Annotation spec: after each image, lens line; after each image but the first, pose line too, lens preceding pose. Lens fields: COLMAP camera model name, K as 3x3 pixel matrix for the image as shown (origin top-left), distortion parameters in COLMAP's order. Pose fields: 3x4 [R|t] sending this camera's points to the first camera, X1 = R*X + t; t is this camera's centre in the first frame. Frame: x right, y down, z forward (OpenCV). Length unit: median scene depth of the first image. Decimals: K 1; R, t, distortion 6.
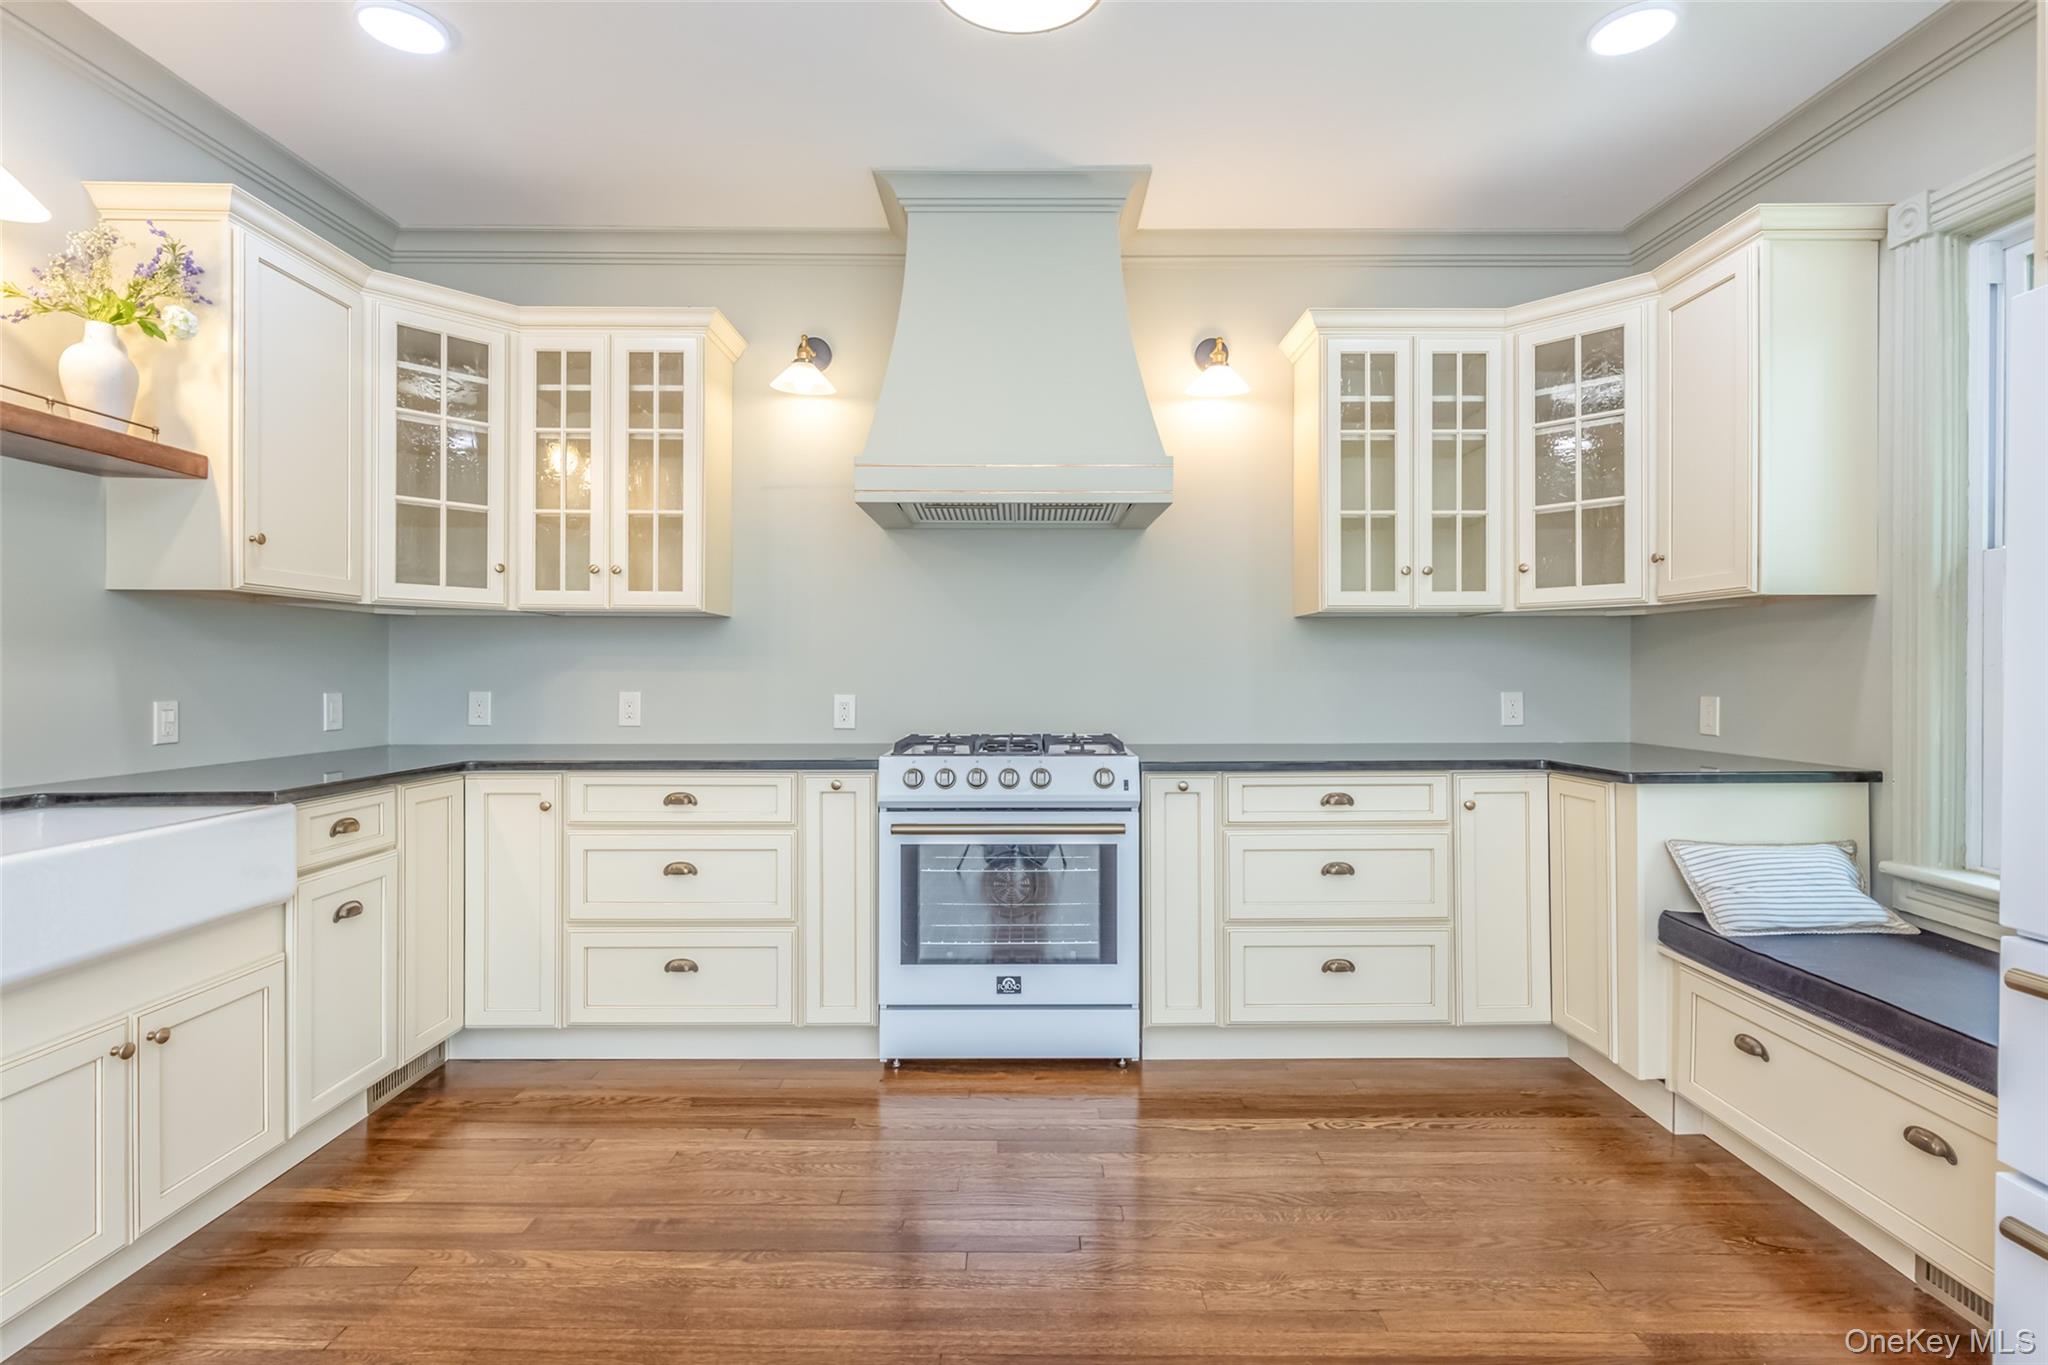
lens RADIAL K [[965.5, 0, 1039.1], [0, 965.5, 676.2], [0, 0, 1]] dist [0.004994, 0.000197]
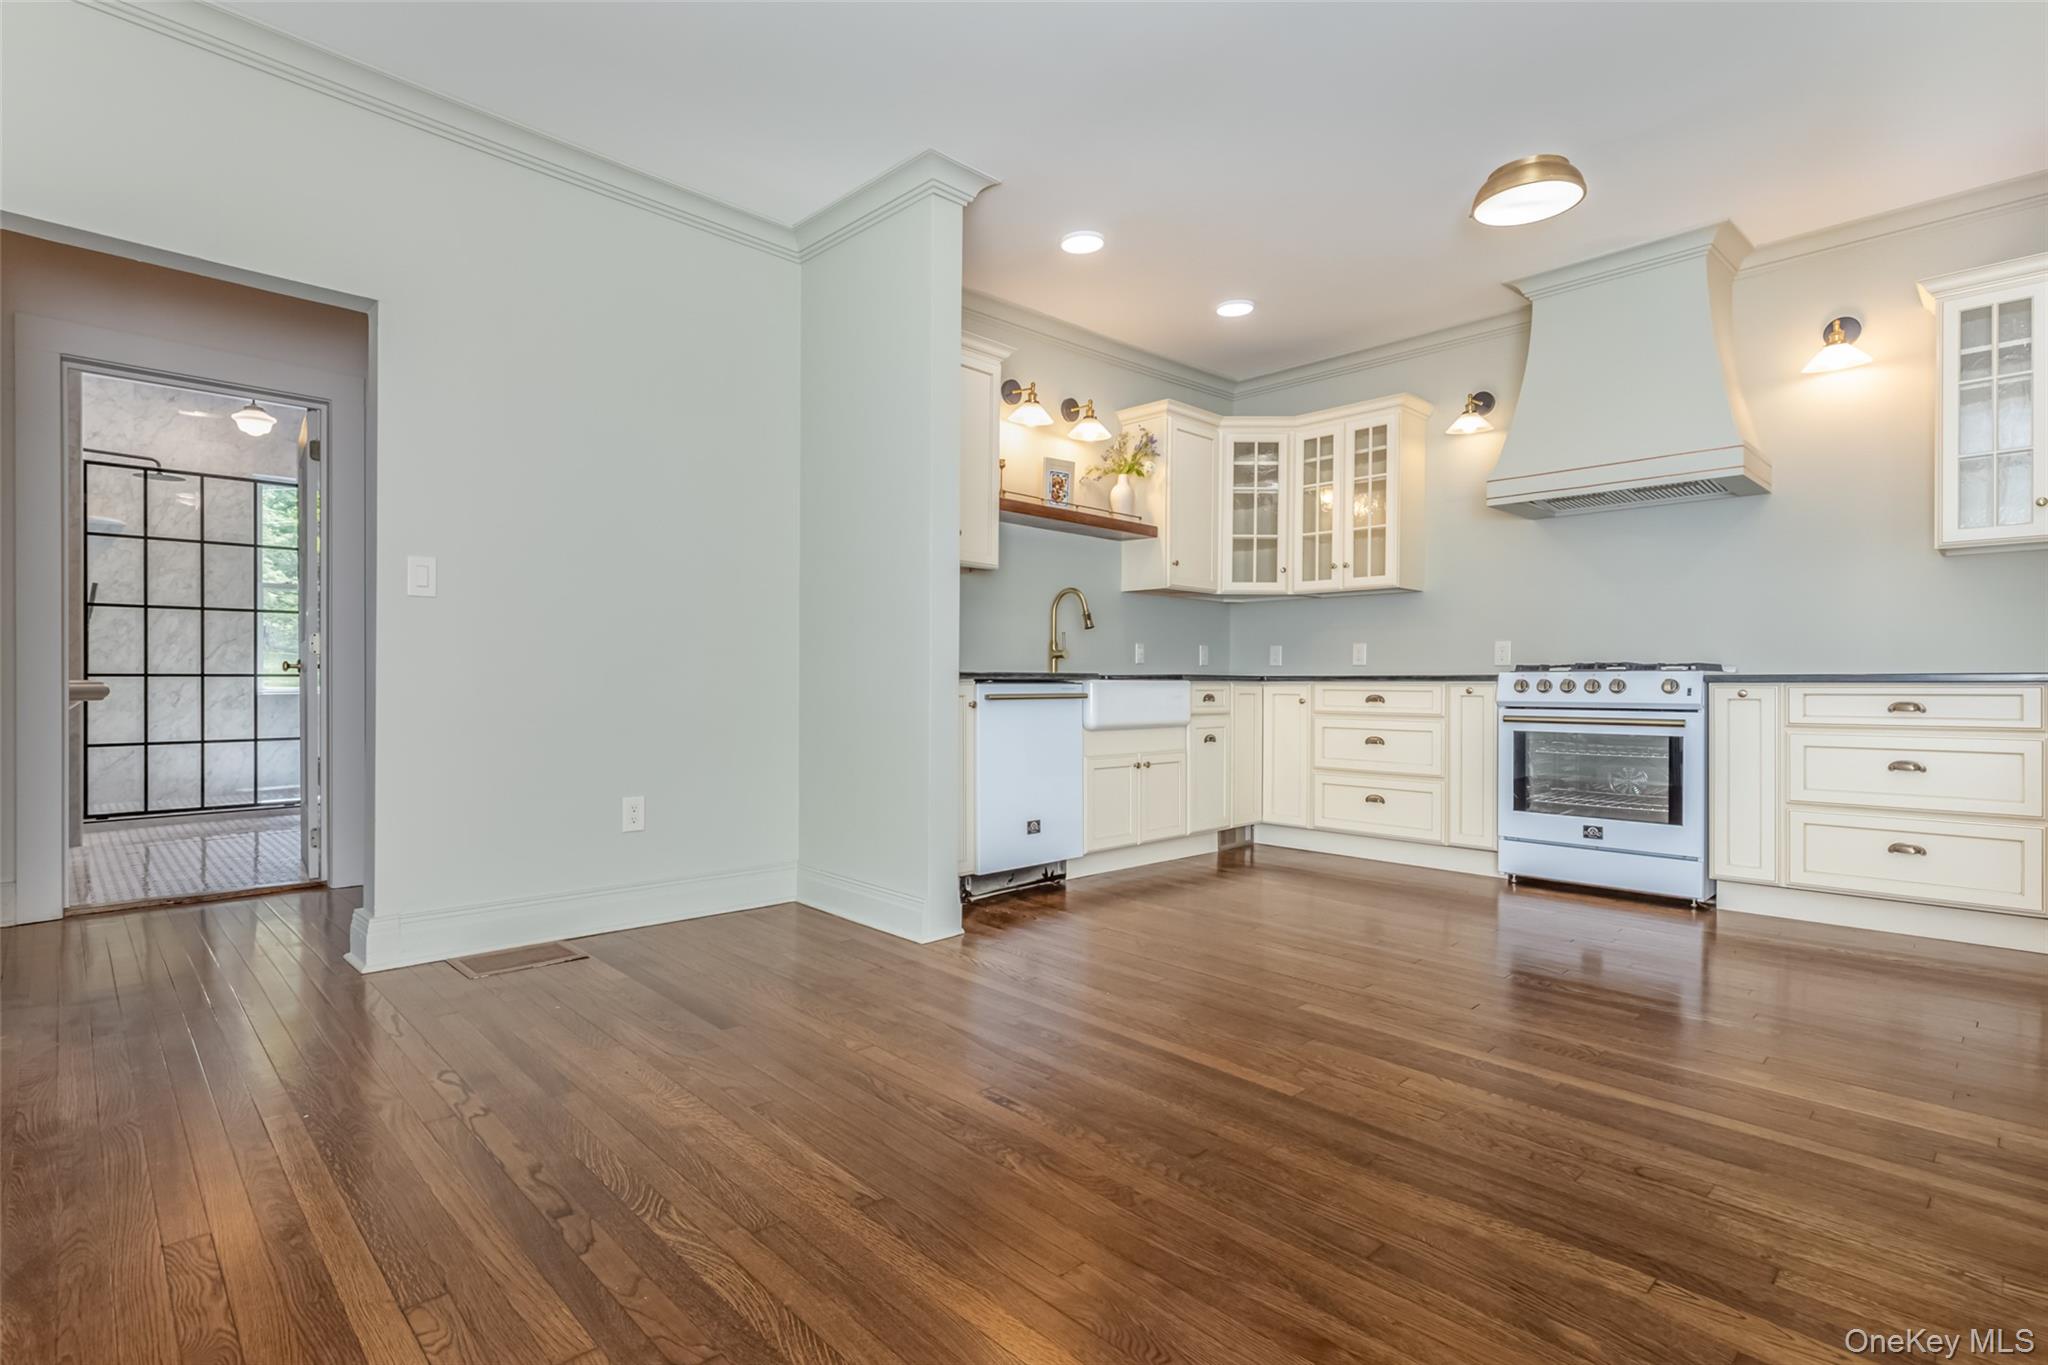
lens RADIAL K [[982.9, 0, 1021.5], [0, 982.9, 689.7], [0, 0, 1]] dist [0.002475, -0.000256]
pose [[0.686732, 0.006469, -0.726882, 0.440310], [-0.004817, 0.999979, 0.004349, 0.107034], [0.726895, 0.000514, 0.686748, -0.603723]]
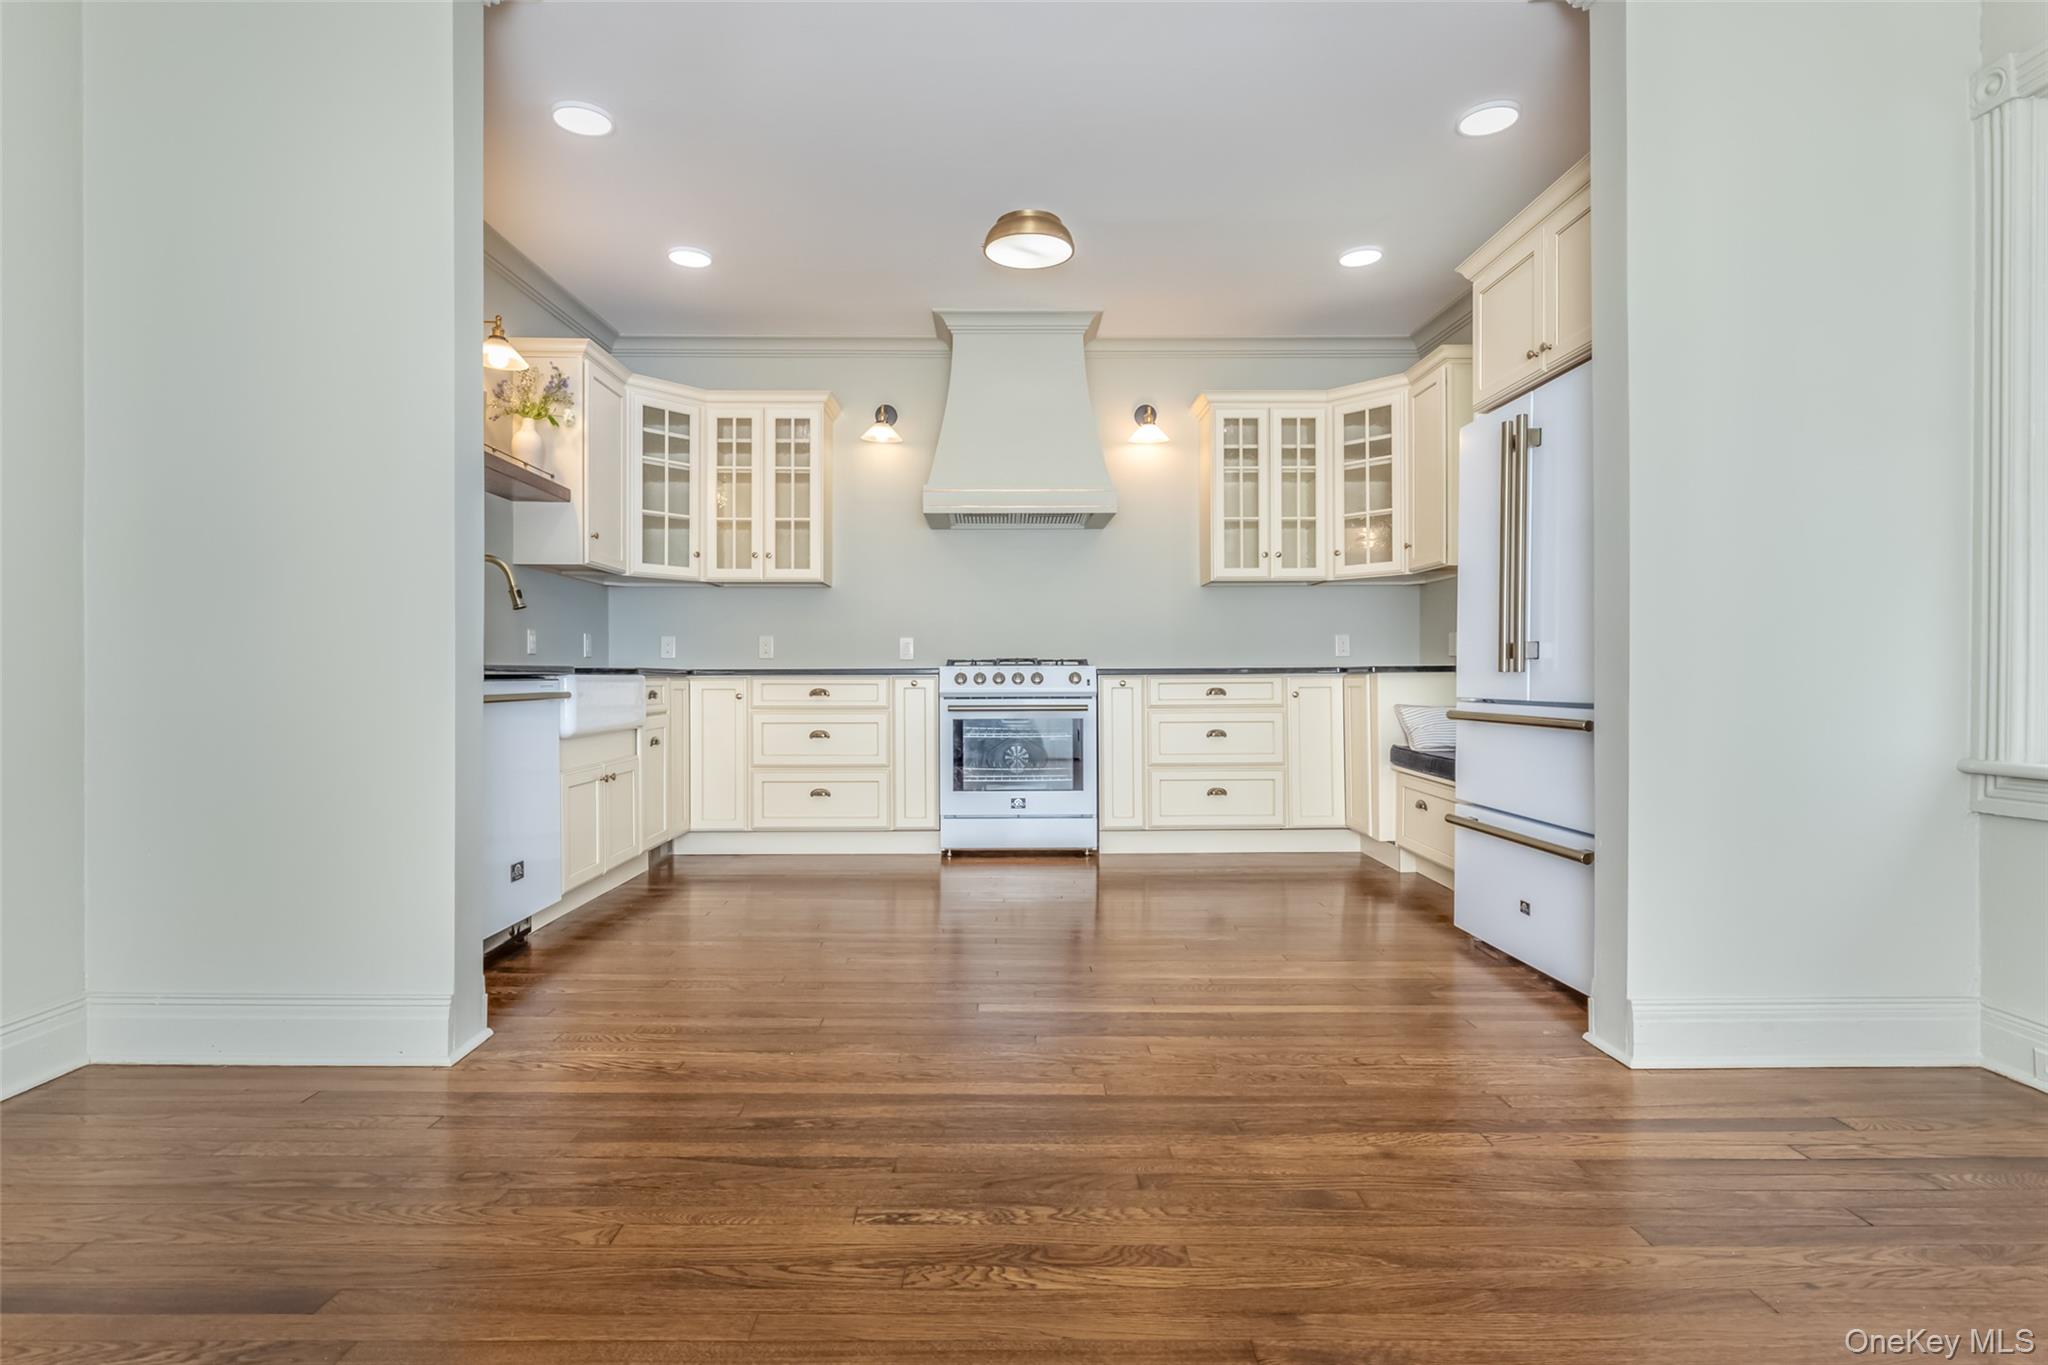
lens RADIAL K [[977.0, 0, 1024.0], [0, 977.0, 682.5], [0, 0, 1]] dist [0.001041, 0.000105]
pose [[0.999983, -0.003231, 0.004892, -0.028671], [0.003211, 0.999987, 0.004064, 0.104262], [-0.004905, -0.004048, 0.999980, -0.676074]]
